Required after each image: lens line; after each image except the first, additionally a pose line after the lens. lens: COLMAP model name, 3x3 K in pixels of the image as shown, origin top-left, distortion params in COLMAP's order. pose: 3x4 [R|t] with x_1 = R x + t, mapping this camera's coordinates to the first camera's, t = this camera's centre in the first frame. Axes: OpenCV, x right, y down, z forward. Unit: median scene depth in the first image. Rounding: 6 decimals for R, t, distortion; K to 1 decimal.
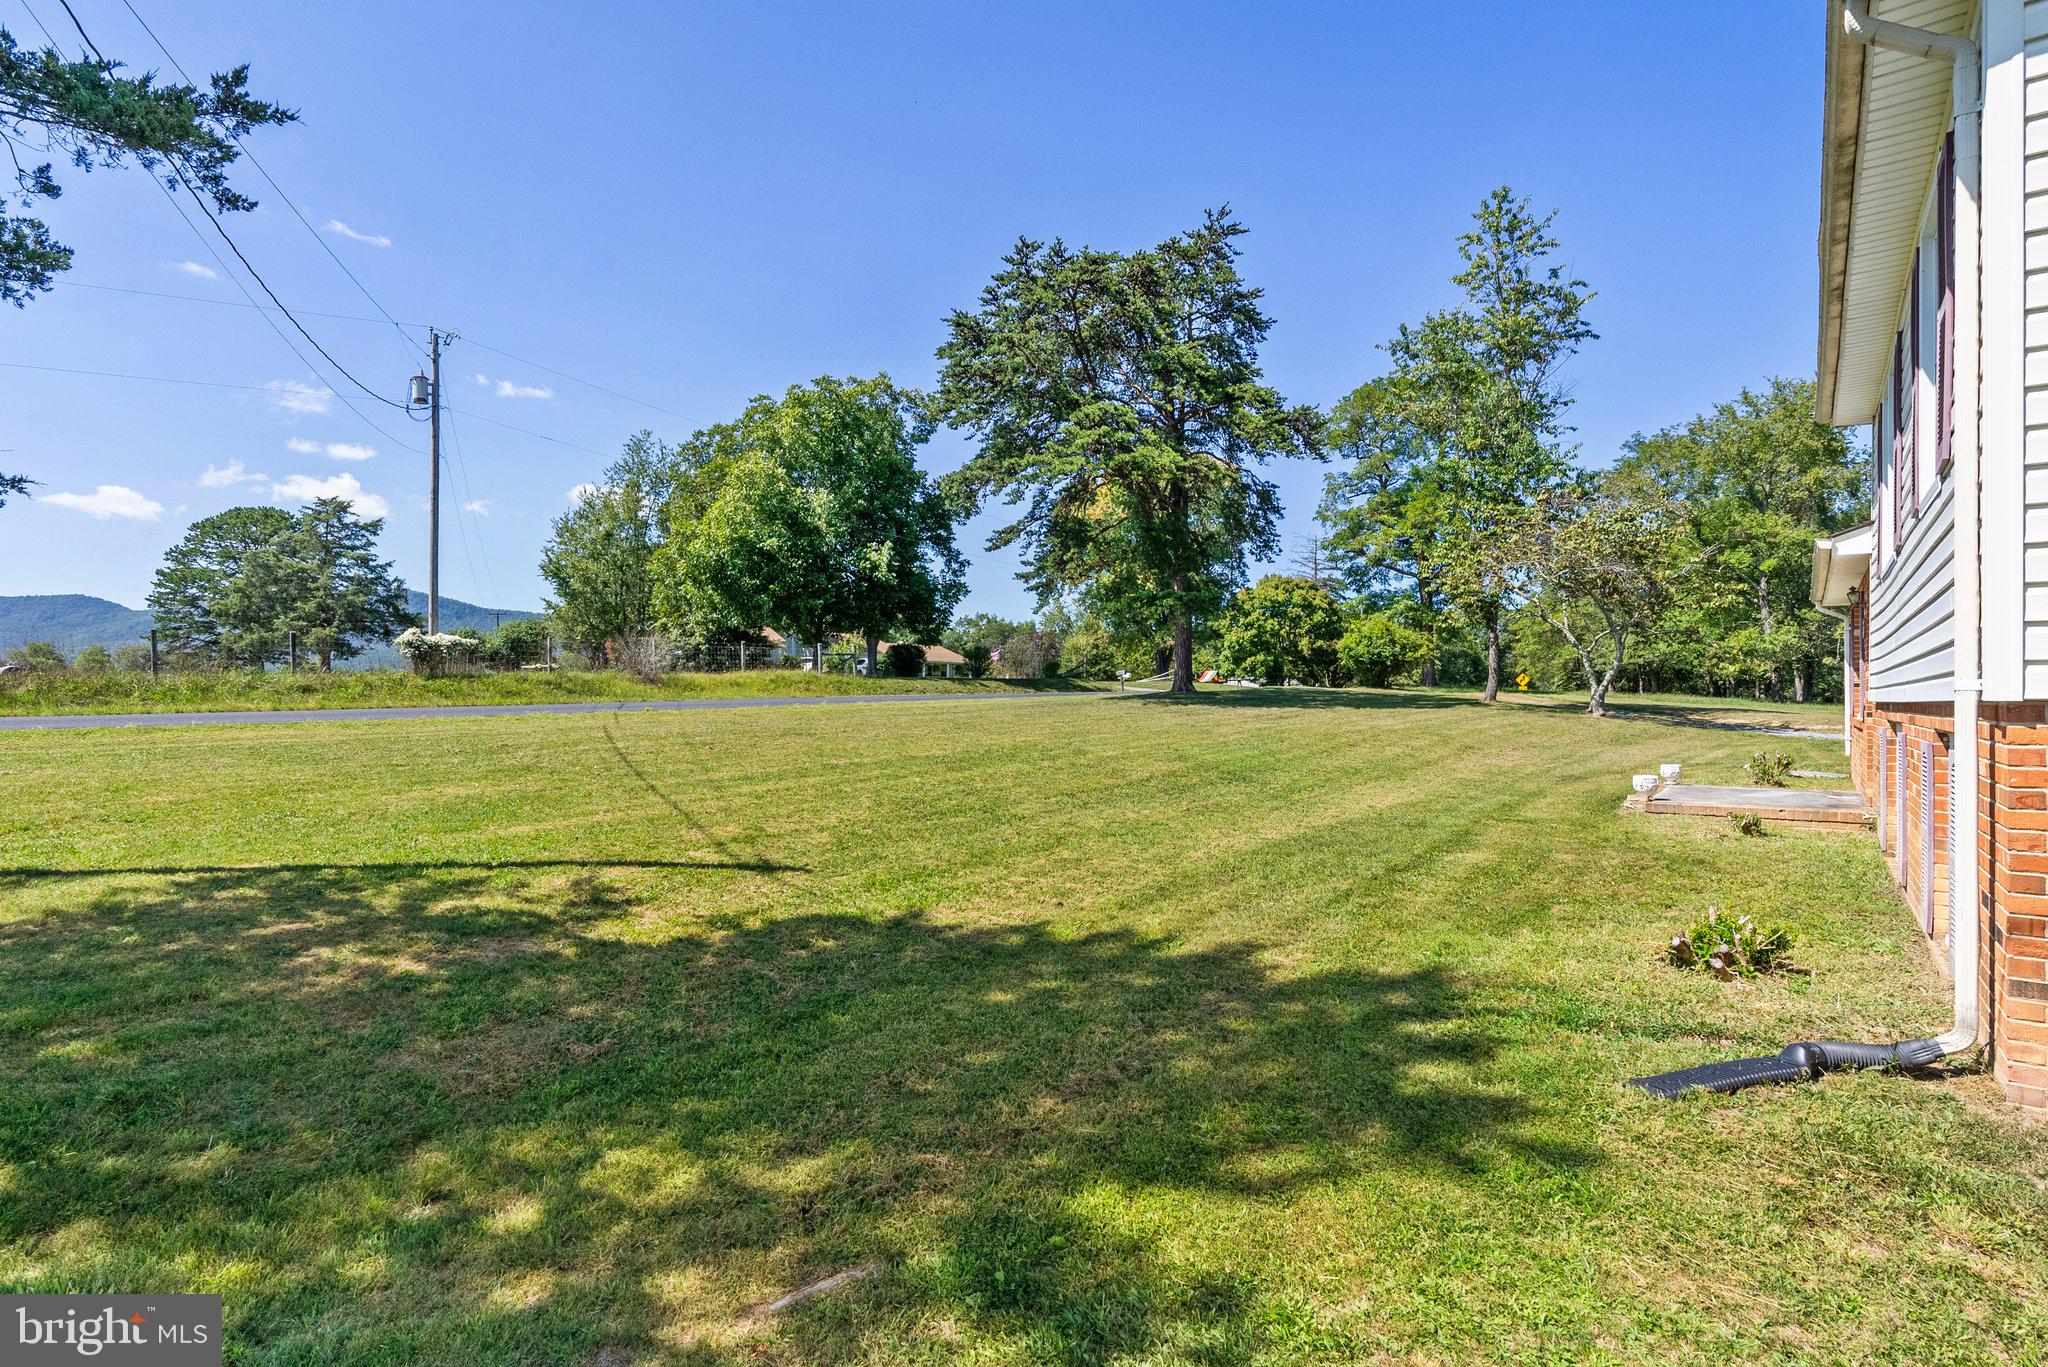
lens RADIAL K [[981.7, 0, 1003.1], [0, 981.7, 689.7], [0, 0, 1]] dist [-0.002367, -0.000195]
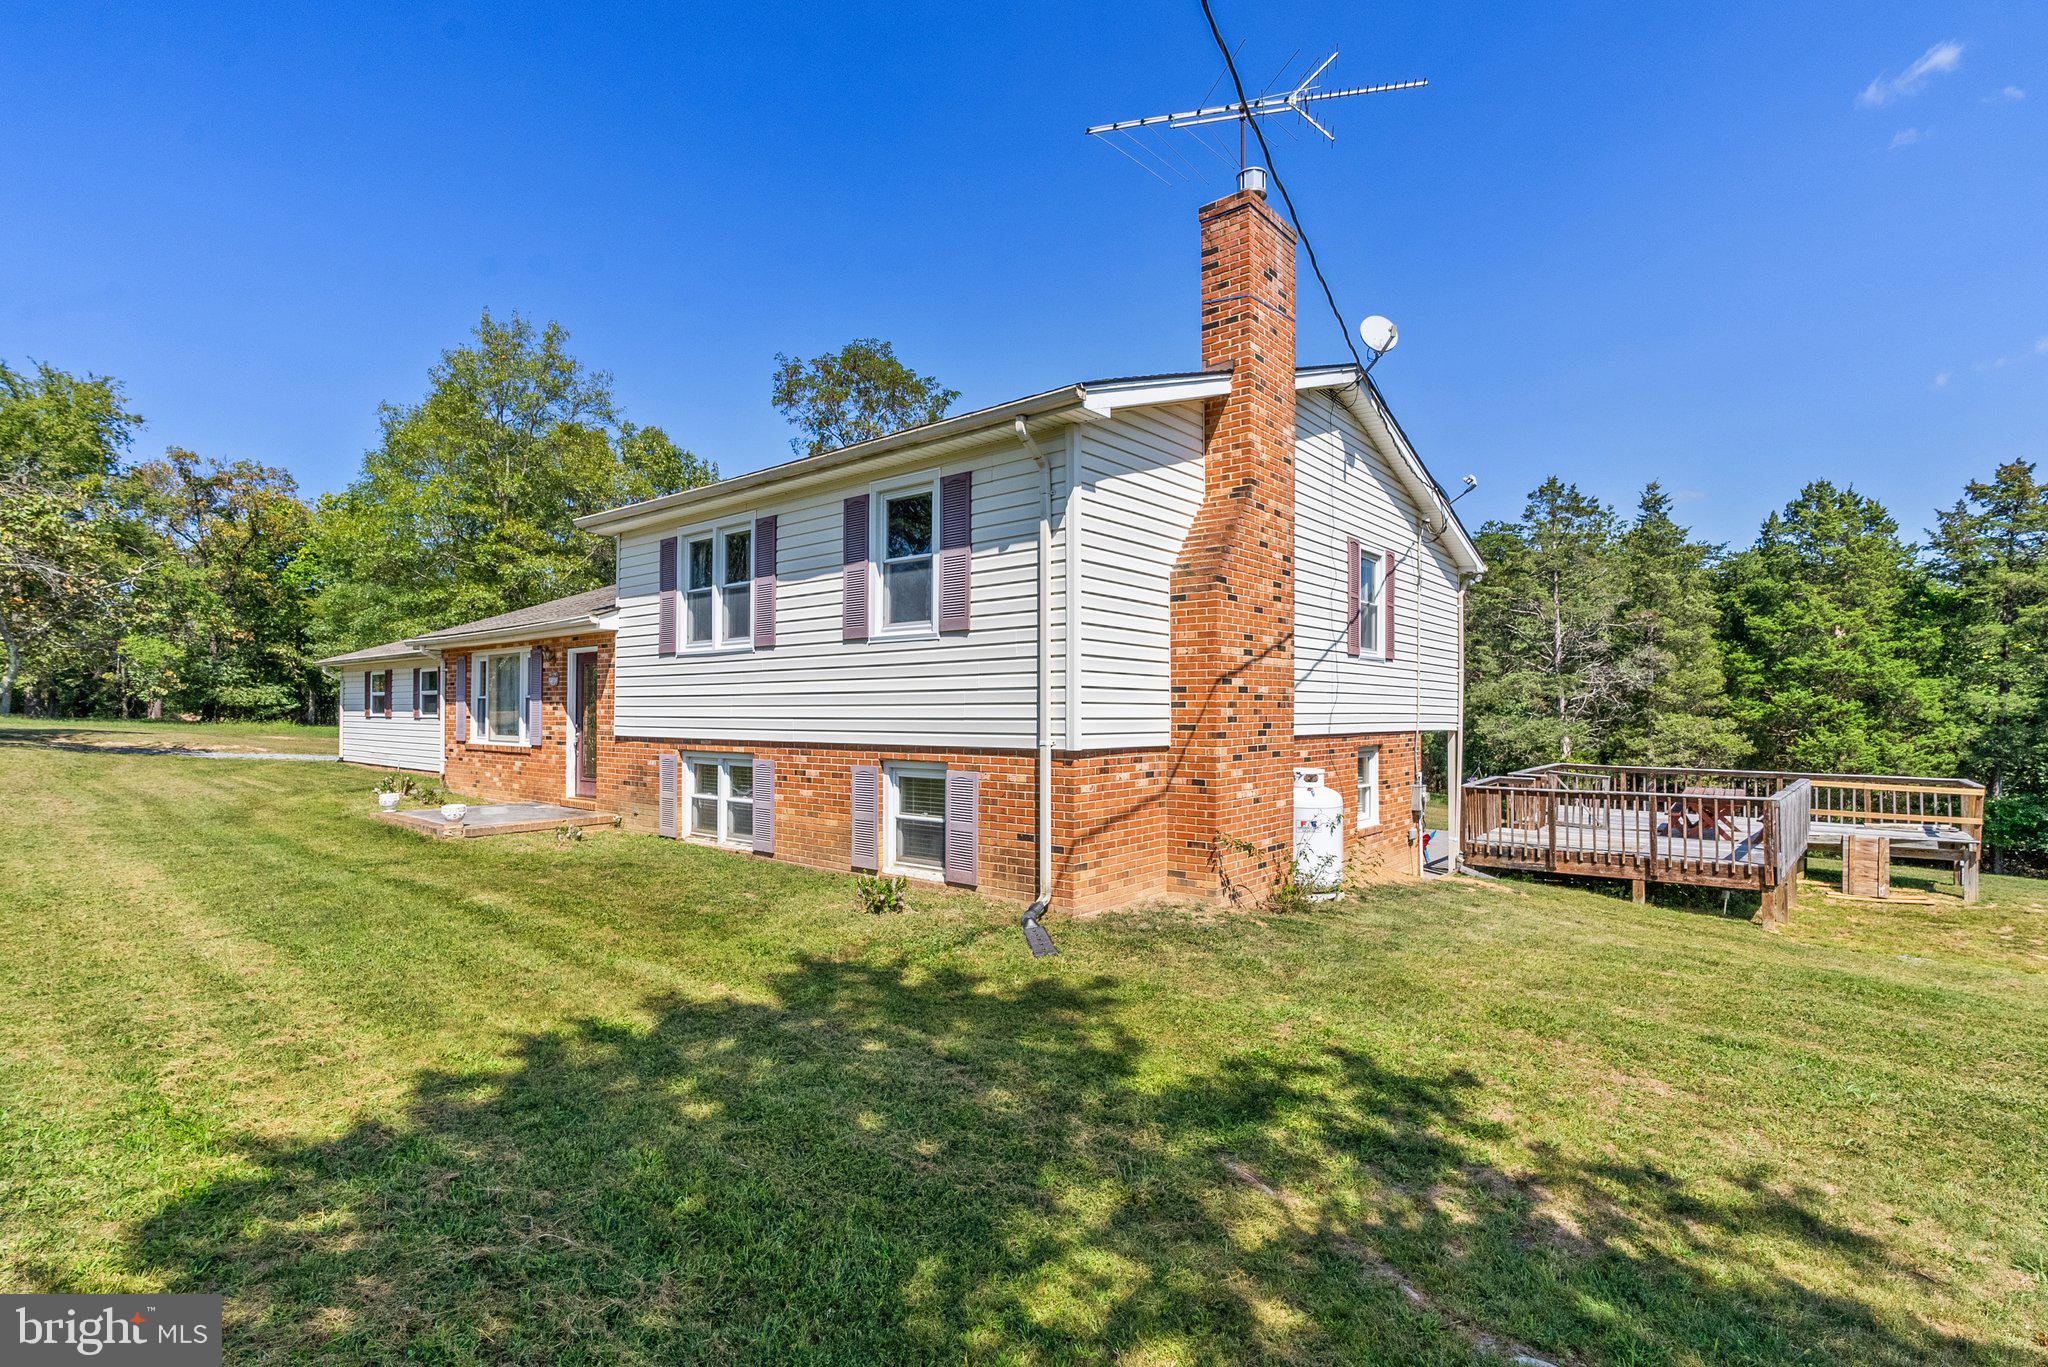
lens RADIAL K [[981.7, 0, 1003.1], [0, 981.7, 689.7], [0, 0, 1]] dist [-0.002367, -0.000195]
pose [[0.033590, 0.017689, 0.999279, -1.231741], [-0.009228, 0.999806, -0.017388, -0.083767], [-0.999393, -0.008637, 0.033747, 0.942937]]
